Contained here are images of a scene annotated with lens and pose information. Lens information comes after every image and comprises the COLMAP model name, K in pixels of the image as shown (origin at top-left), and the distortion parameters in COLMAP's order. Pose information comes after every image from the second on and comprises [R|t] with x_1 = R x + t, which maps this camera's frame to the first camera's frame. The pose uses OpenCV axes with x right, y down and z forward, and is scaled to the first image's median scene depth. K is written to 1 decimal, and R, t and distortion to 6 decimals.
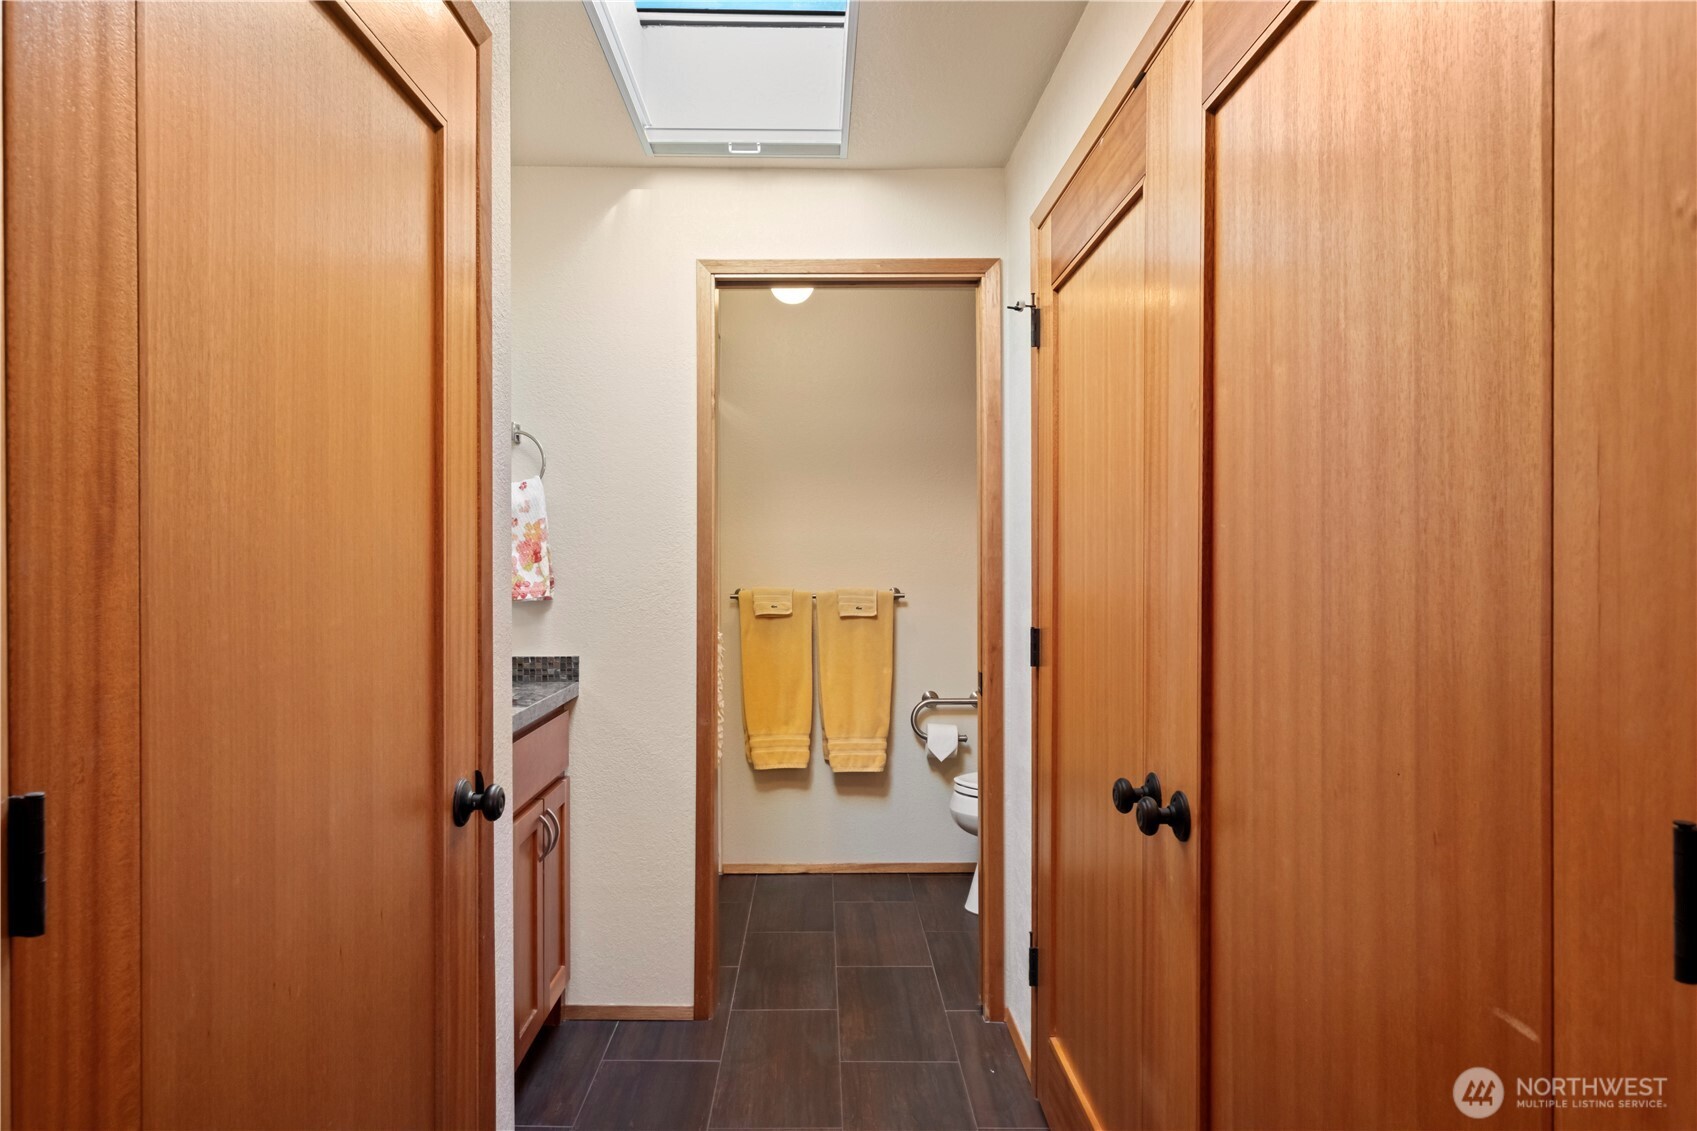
lens RADIAL K [[1026.8, 0, 848.5], [0, 1026.8, 565.5], [0, 0, 1]] dist [-0.000064, -0.000037]
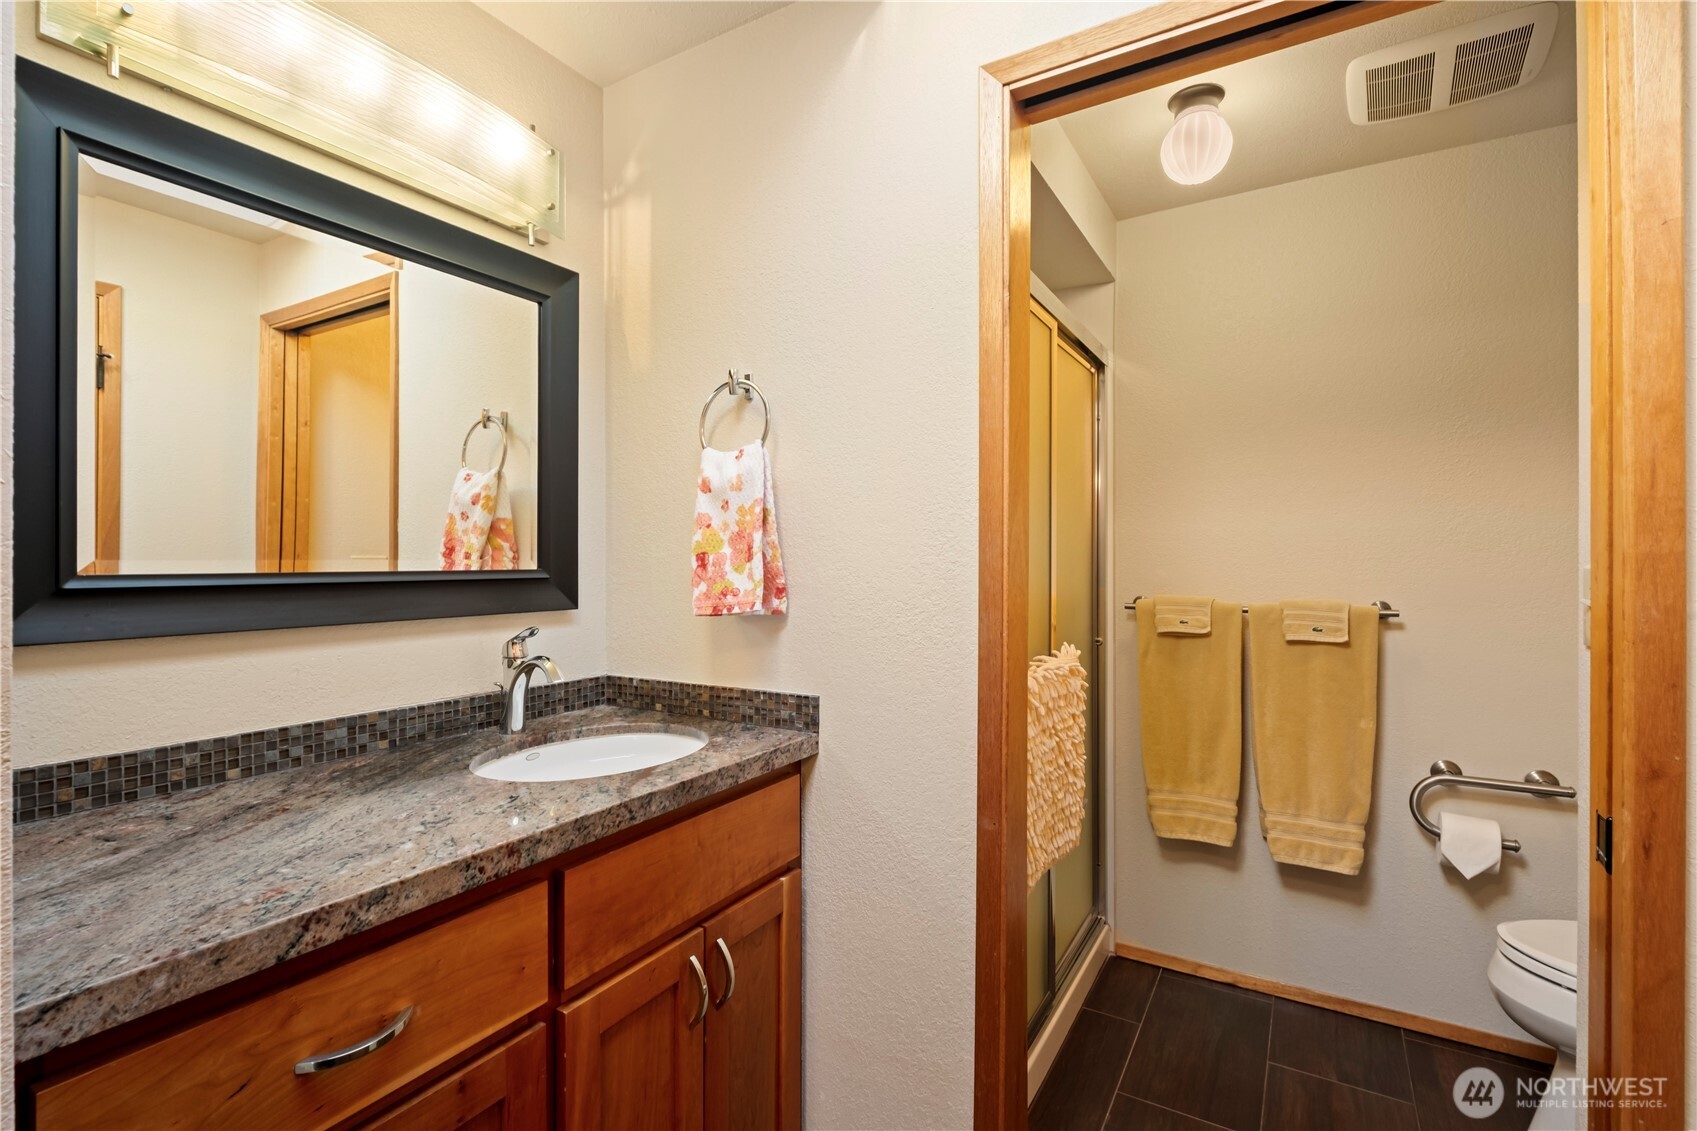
lens RADIAL K [[763.6, 0, 844.7], [0, 763.6, 558.8], [0, 0, 1]] dist [0.000070, -0.006196]
pose [[0.837328, 0.002281, -0.546696, 0.024395], [-0.005874, 0.999971, -0.004825, -0.001820], [0.546669, 0.007251, 0.837318, 0.398407]]
